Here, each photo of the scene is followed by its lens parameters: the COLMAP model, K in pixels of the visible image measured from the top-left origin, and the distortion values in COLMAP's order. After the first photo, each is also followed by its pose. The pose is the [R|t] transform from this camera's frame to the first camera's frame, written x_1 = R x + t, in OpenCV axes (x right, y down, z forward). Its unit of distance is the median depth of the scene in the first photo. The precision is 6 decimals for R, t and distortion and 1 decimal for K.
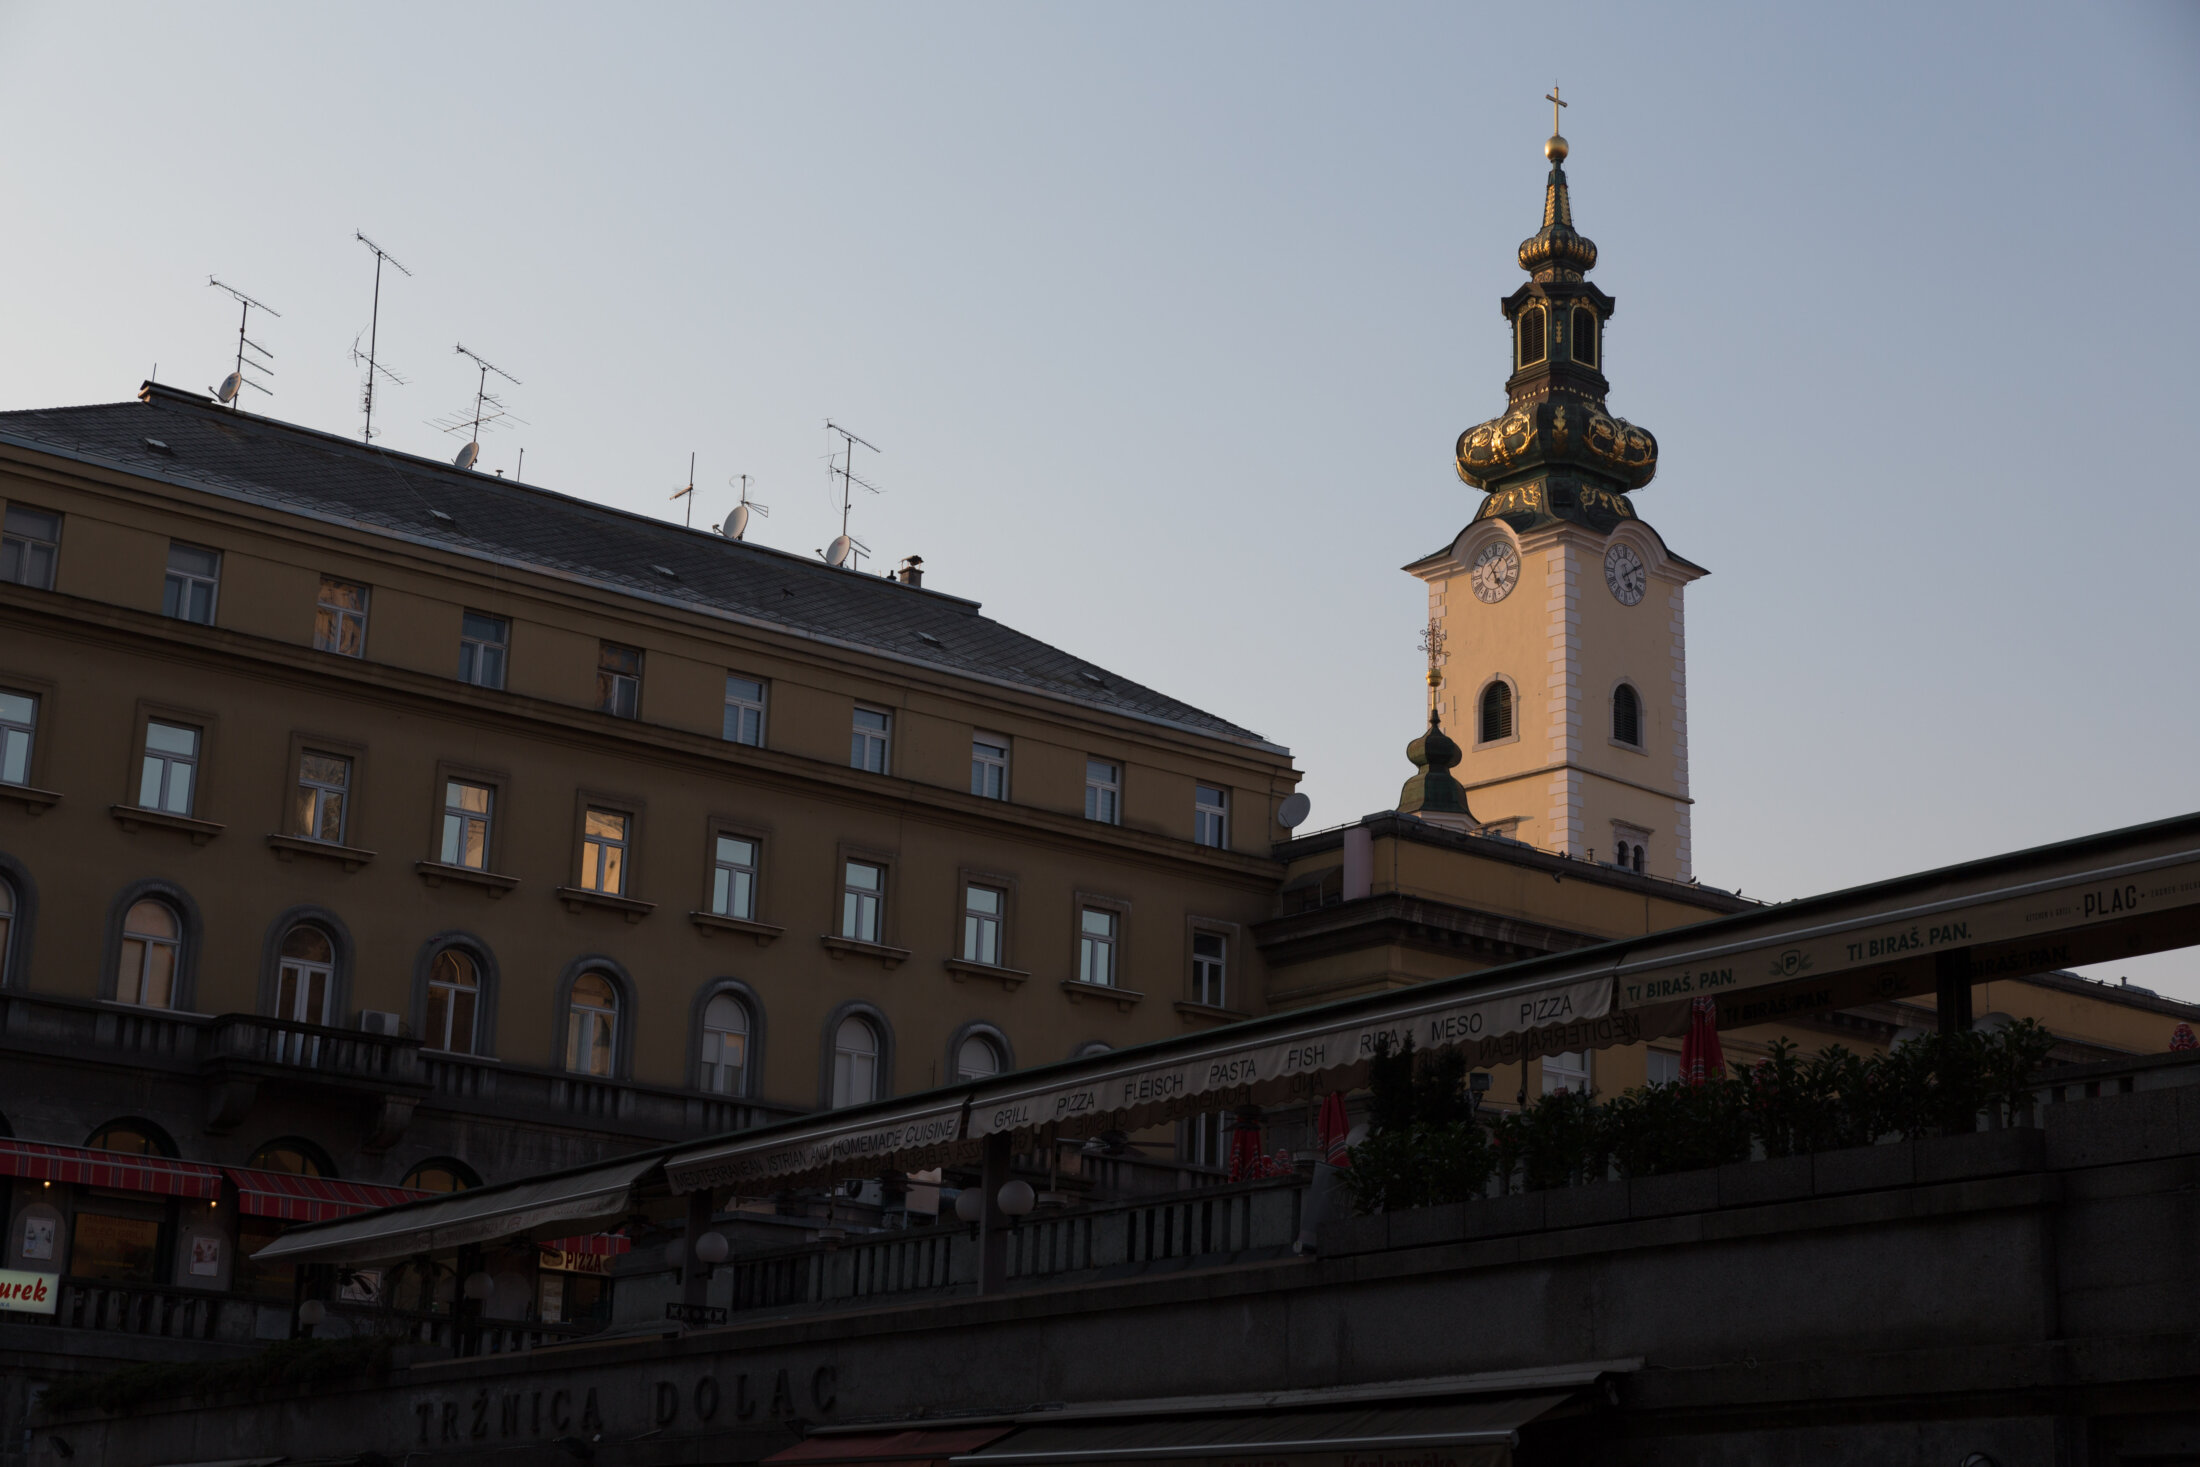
lens RADIAL K [[3264.2, 0, 1100.0], [0, 3264.2, 733.5], [0, 0, 1]] dist [-0.082655, 0.030266]
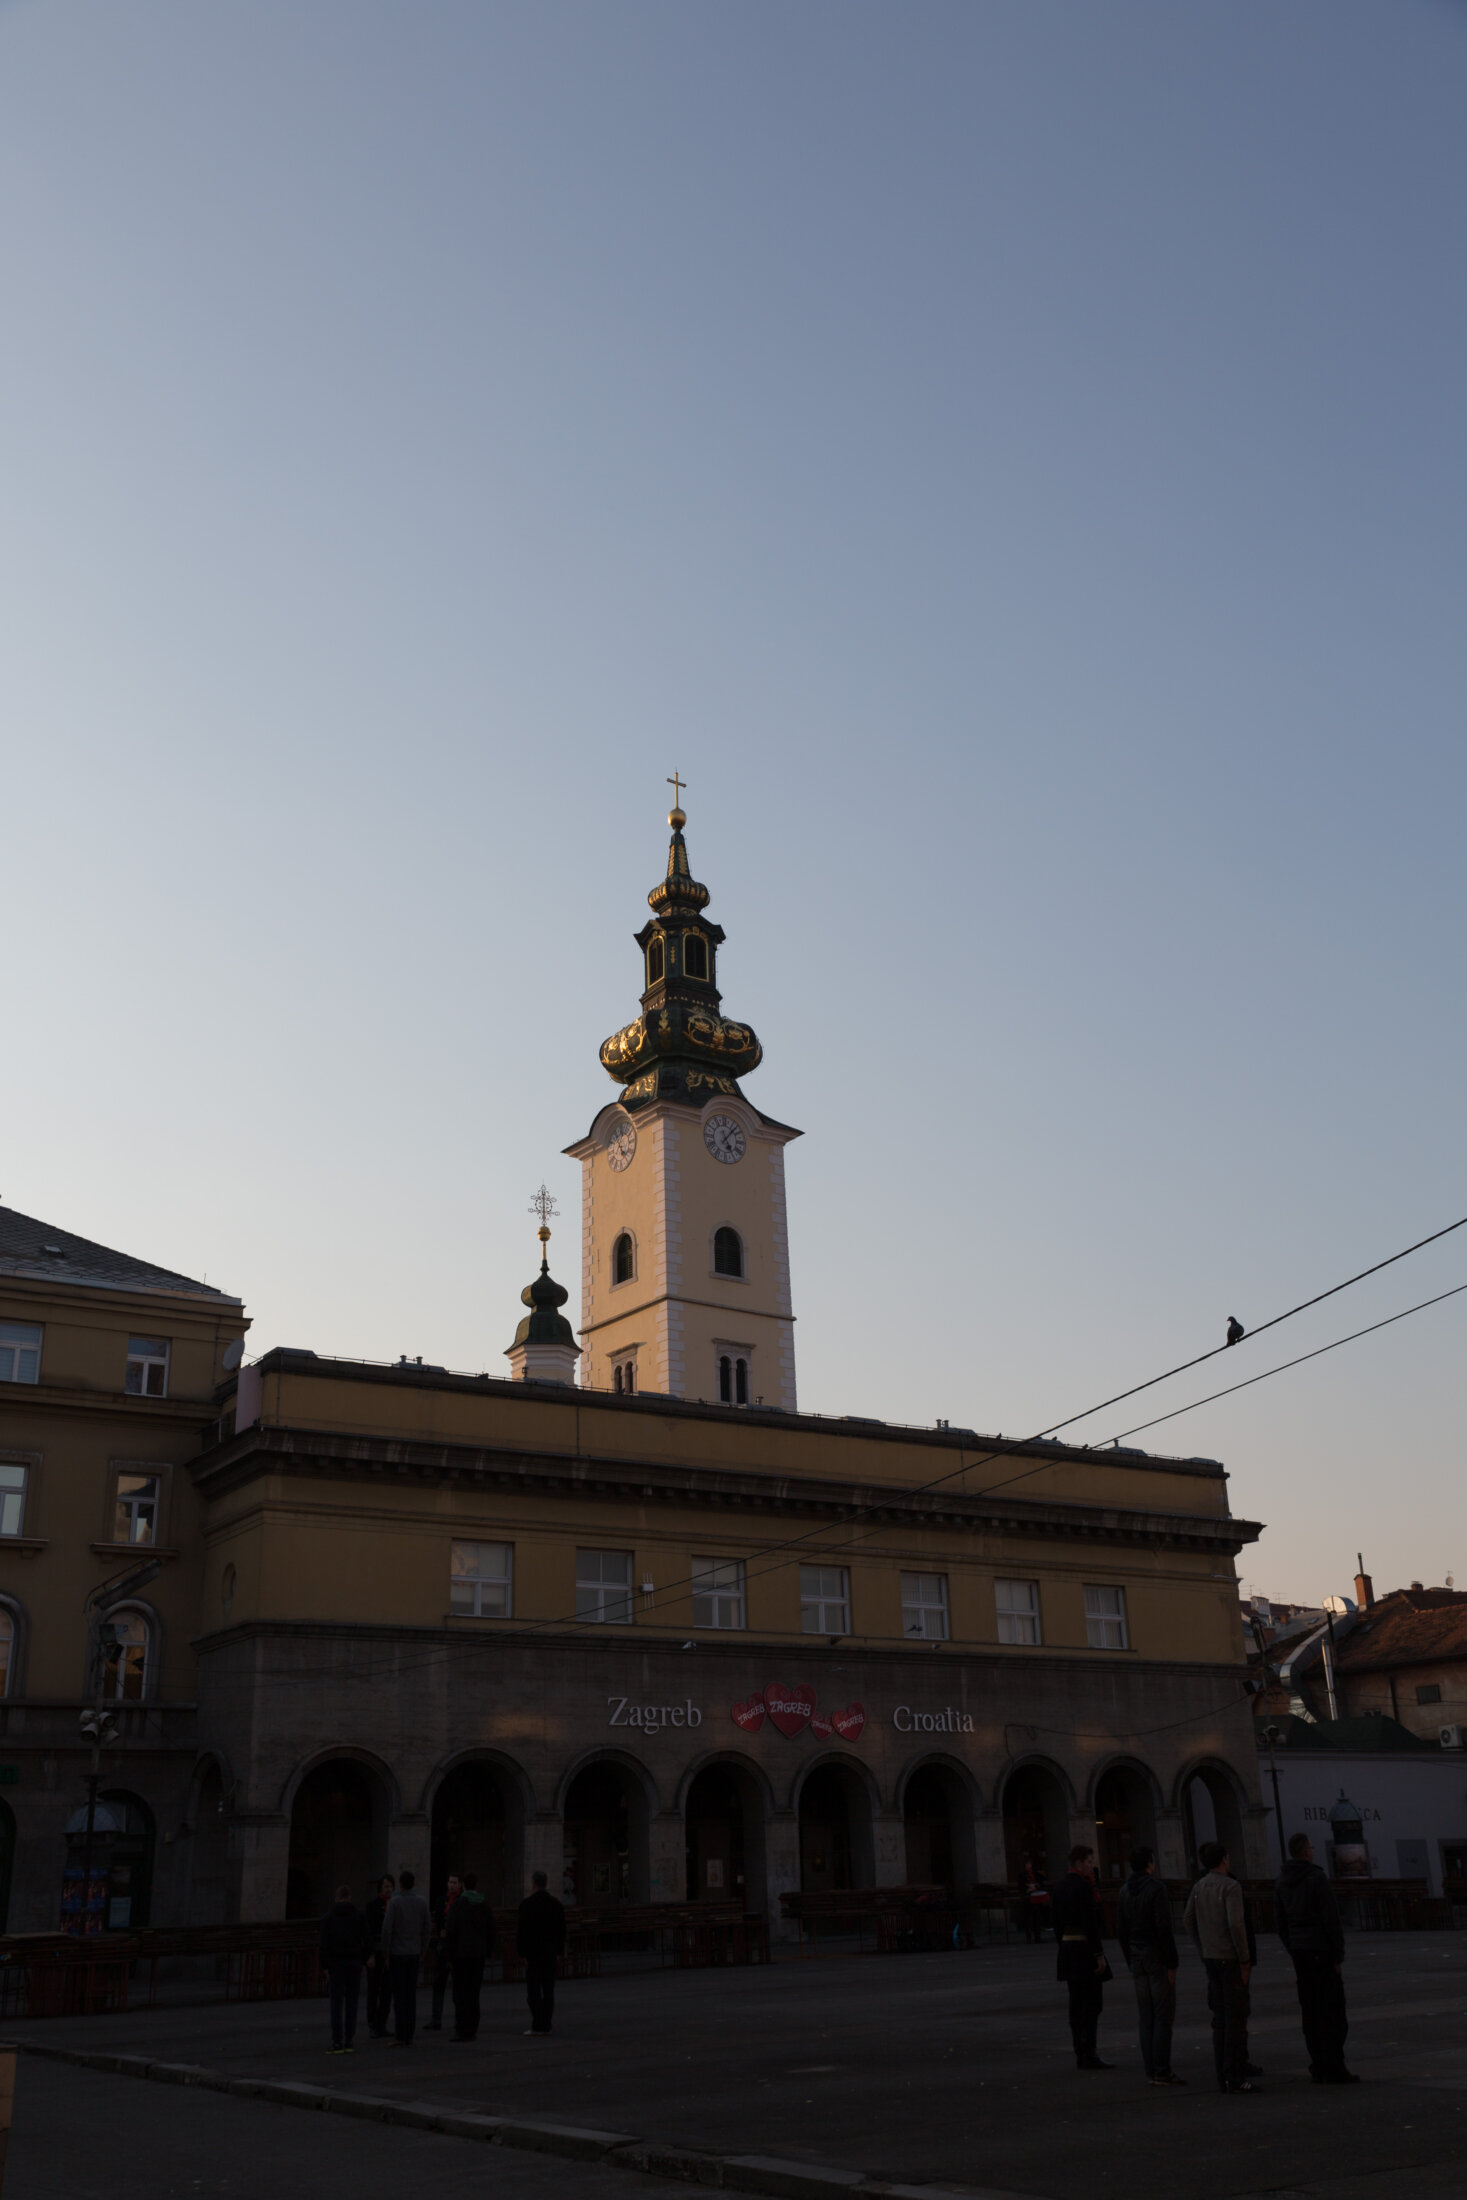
lens RADIAL K [[1949.1, 0, 733.5], [0, 1949.1, 1100.0], [0, 0, 1]] dist [-0.002698, 0.003669]
pose [[0.994878, -0.089211, -0.047523, 0.200412], [0.083381, 0.990084, -0.113053, 0.020324], [0.057138, 0.108512, 0.992452, 0.263843]]
